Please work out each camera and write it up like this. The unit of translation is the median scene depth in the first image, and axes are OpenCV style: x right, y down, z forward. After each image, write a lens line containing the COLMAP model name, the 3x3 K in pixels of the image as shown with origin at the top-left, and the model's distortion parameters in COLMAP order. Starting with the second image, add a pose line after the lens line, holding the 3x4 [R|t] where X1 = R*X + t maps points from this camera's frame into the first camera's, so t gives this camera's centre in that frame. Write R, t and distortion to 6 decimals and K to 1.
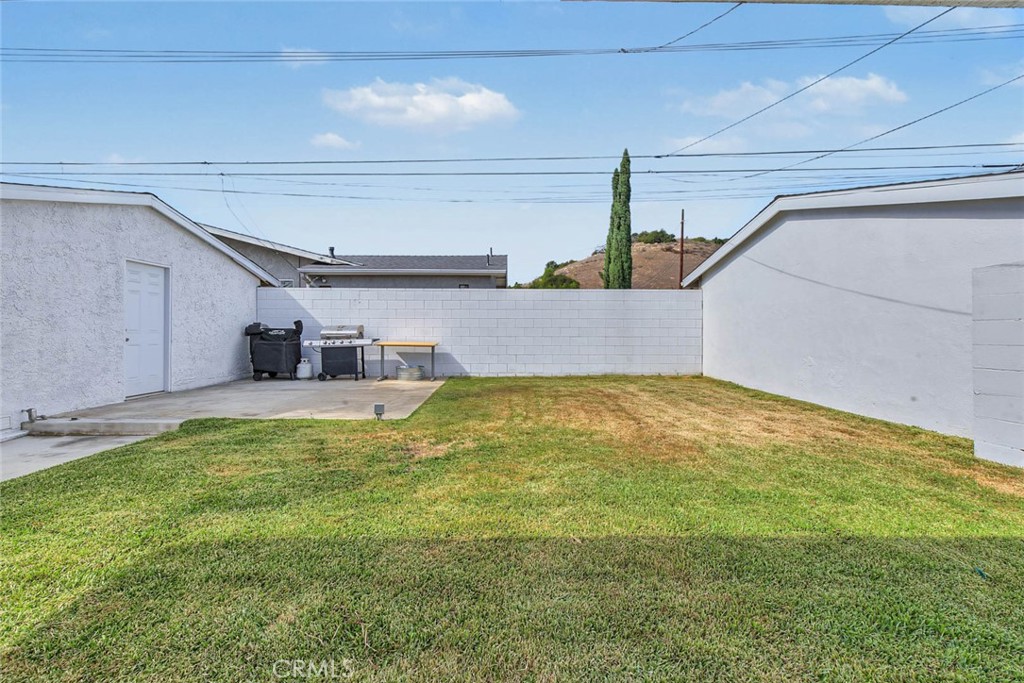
lens RADIAL K [[417.3, 0, 514.7], [0, 417.3, 337.2], [0, 0, 1]] dist [-0.001465, -0.000605]
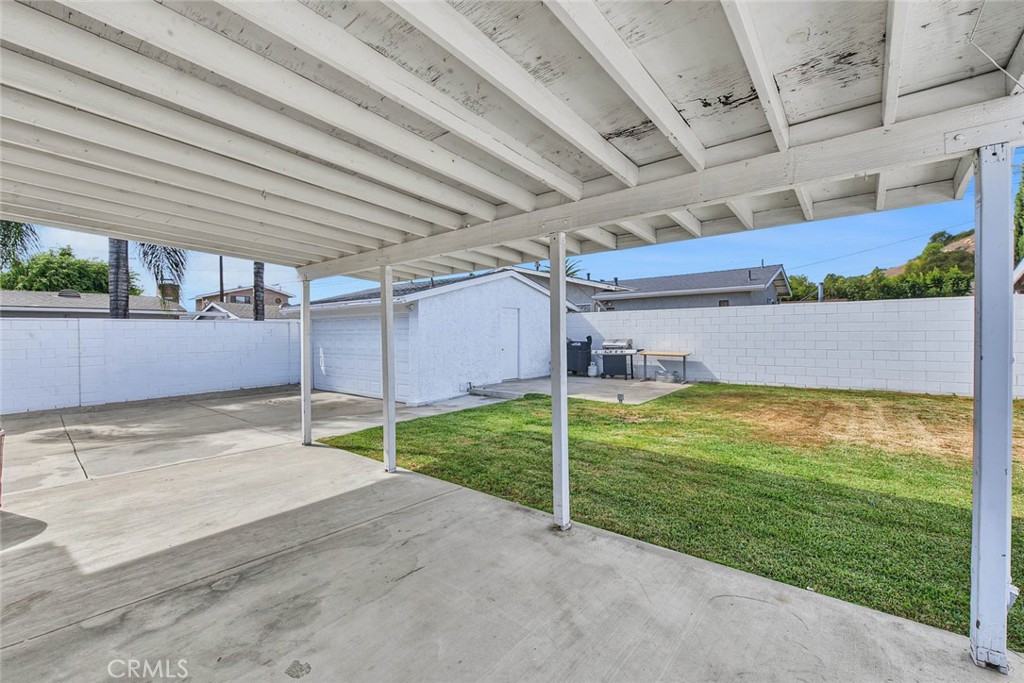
lens RADIAL K [[417.3, 0, 514.7], [0, 417.3, 337.2], [0, 0, 1]] dist [-0.001465, -0.000605]
pose [[0.760084, -0.004417, -0.649809, 0.230401], [-0.000771, 0.999970, -0.007700, -0.024717], [0.649824, 0.006353, 0.760058, -0.273435]]
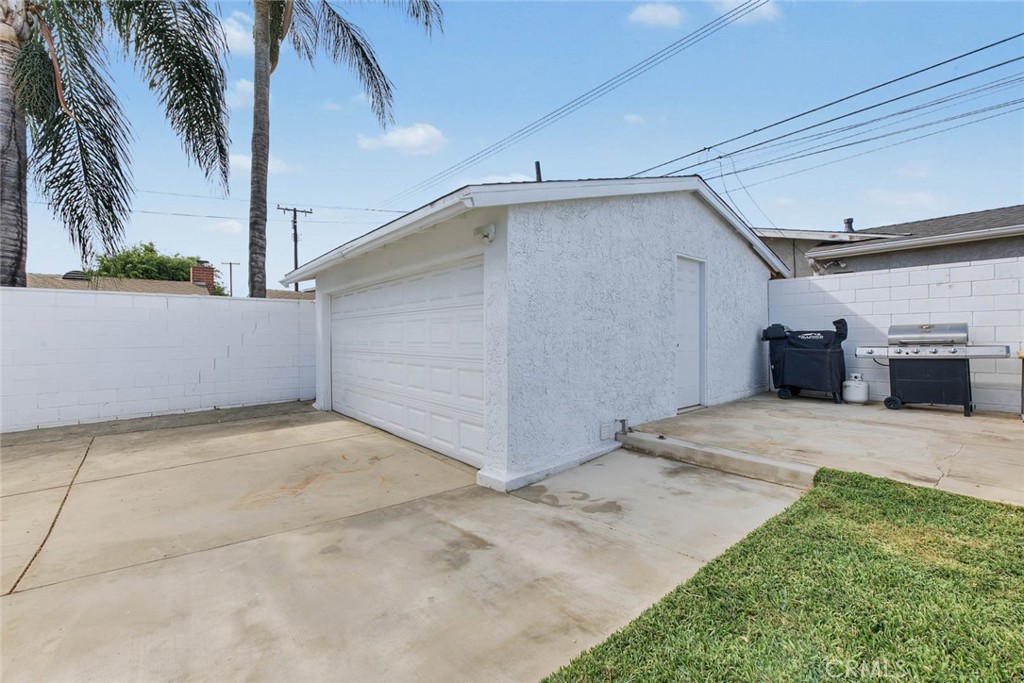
lens RADIAL K [[417.3, 0, 514.7], [0, 417.3, 337.2], [0, 0, 1]] dist [-0.001465, -0.000605]
pose [[0.630446, -0.005807, -0.776212, -0.325303], [-0.003063, 0.999946, -0.009968, -0.000566], [0.776227, 0.008662, 0.630394, 0.122511]]
